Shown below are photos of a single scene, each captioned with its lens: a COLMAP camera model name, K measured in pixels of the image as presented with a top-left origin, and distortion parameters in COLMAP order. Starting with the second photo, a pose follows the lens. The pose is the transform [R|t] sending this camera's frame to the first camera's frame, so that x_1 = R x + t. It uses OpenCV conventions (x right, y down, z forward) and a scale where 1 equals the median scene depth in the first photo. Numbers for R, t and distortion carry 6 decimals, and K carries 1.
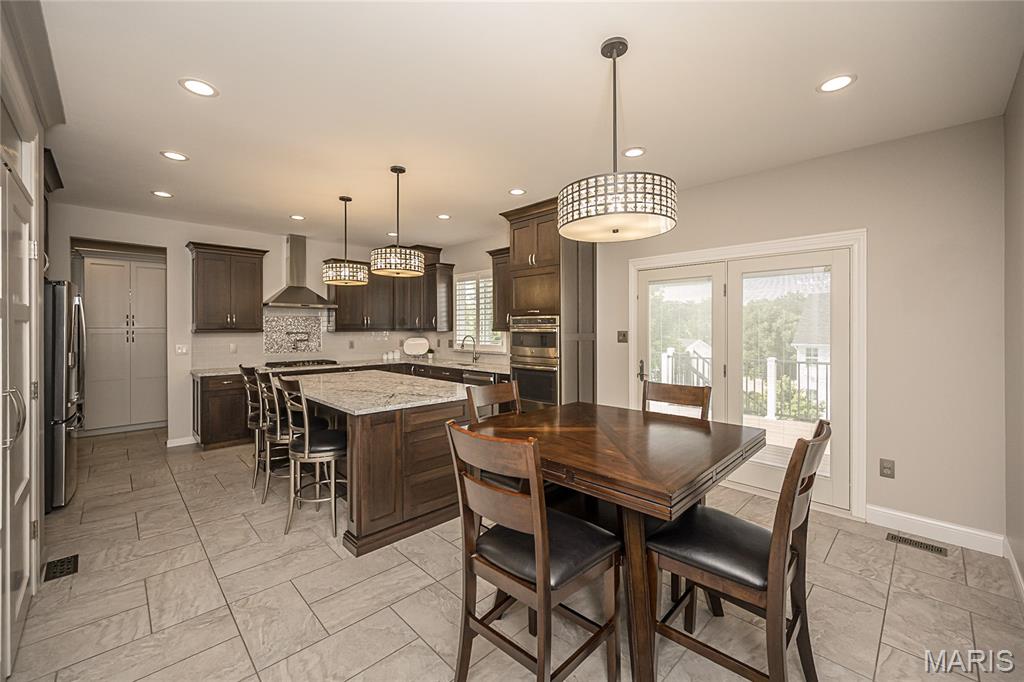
lens RADIAL K [[409.2, 0, 497.5], [0, 409.2, 322.7], [0, 0, 1]] dist [-0.003914, -0.000108]
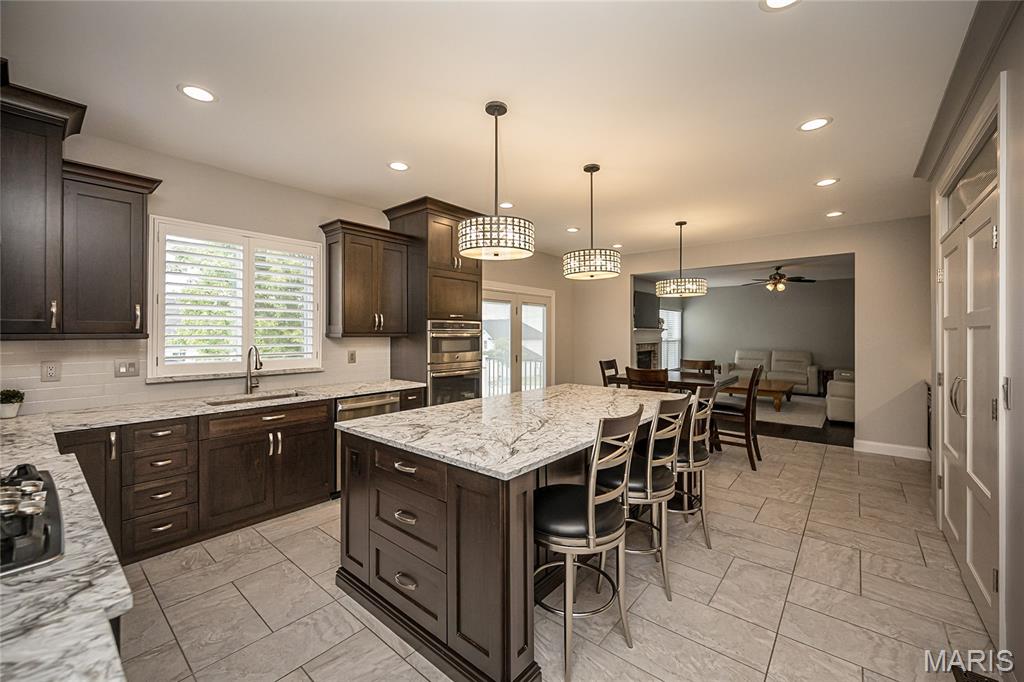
lens RADIAL K [[409.2, 0, 506.8], [0, 409.2, 341.4], [0, 0, 1]] dist [-0.003914, -0.000108]
pose [[-0.106809, -0.011066, 0.994218, -0.641707], [-0.010824, 0.999892, 0.009967, 0.016564], [-0.994221, -0.009697, -0.106918, 0.721120]]
